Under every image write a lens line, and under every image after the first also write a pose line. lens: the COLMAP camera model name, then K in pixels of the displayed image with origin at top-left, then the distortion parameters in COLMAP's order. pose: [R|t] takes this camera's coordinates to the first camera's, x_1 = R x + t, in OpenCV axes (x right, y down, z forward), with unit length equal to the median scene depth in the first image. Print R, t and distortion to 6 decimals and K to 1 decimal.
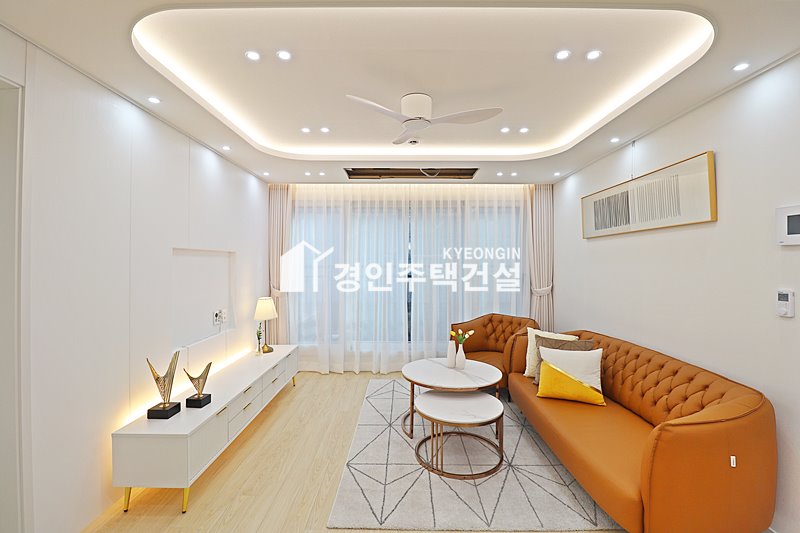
lens RADIAL K [[367.3, 0, 401.6], [0, 367.3, 261.0], [0, 0, 1]] dist [-0.005498, -0.010859]
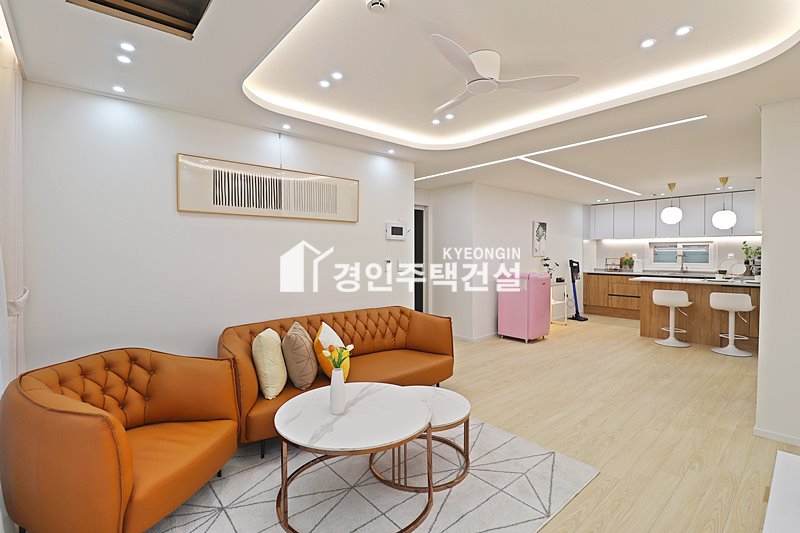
lens RADIAL K [[367.3, 0, 401.5], [0, 367.3, 261.6], [0, 0, 1]] dist [-0.005498, -0.010859]
pose [[-0.656341, -0.016287, 0.754289, -0.308885], [-0.002022, 0.999801, 0.019829, 0.021427], [-0.754462, 0.011489, -0.656243, 1.052853]]
